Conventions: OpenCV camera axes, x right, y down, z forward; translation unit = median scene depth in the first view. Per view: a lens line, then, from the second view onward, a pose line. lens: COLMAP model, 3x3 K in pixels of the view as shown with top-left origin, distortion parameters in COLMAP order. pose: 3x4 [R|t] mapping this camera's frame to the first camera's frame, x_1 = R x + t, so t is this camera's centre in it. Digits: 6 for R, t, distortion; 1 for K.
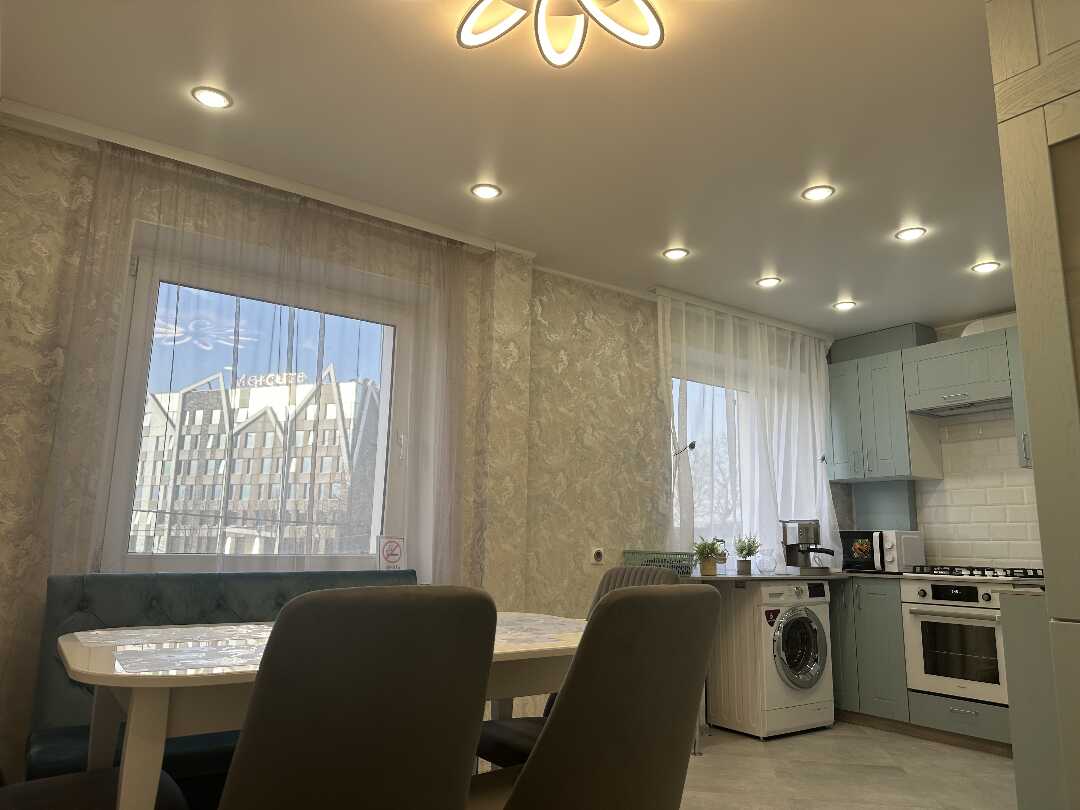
lens RADIAL K [[796.8, 0, 540.0], [0, 796.8, 405.0], [0, 0, 1]] dist [0.044291, -0.008394]
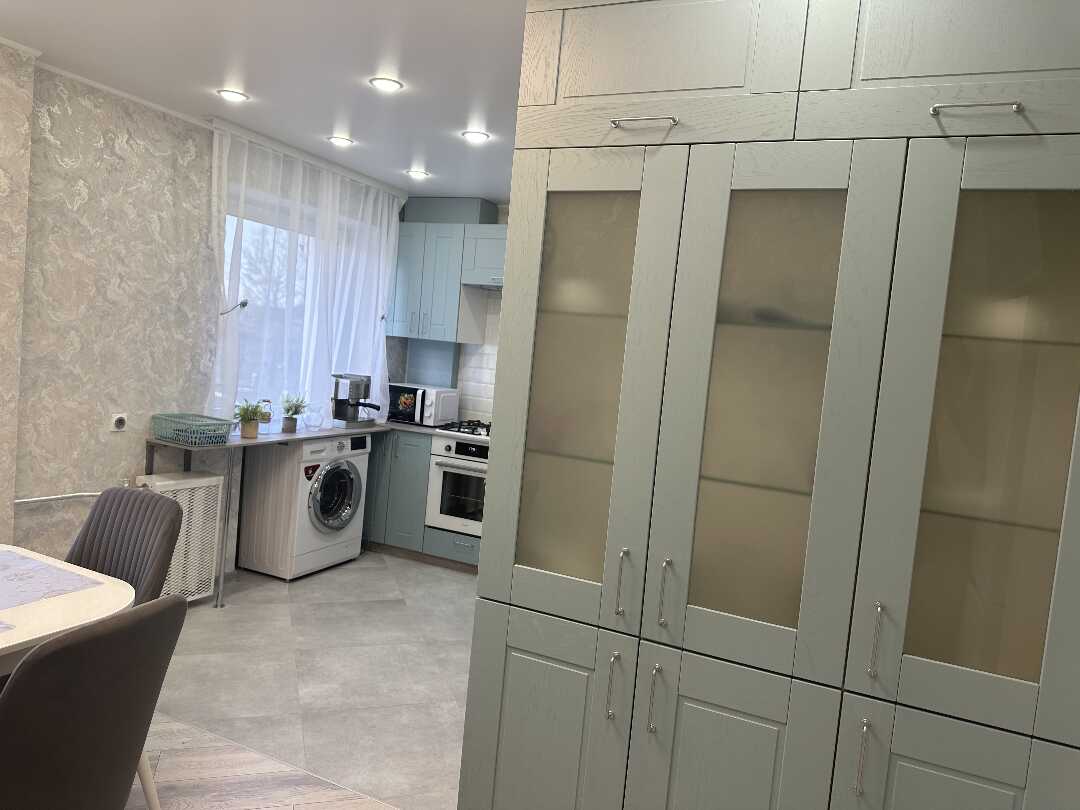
lens RADIAL K [[796.8, 0, 540.0], [0, 796.8, 405.0], [0, 0, 1]] dist [0.044291, -0.008394]
pose [[0.877165, 0.029917, 0.479256, 0.046895], [-0.165475, 0.955757, 0.243201, -0.120705], [-0.450776, -0.292633, 0.843307, 0.010414]]
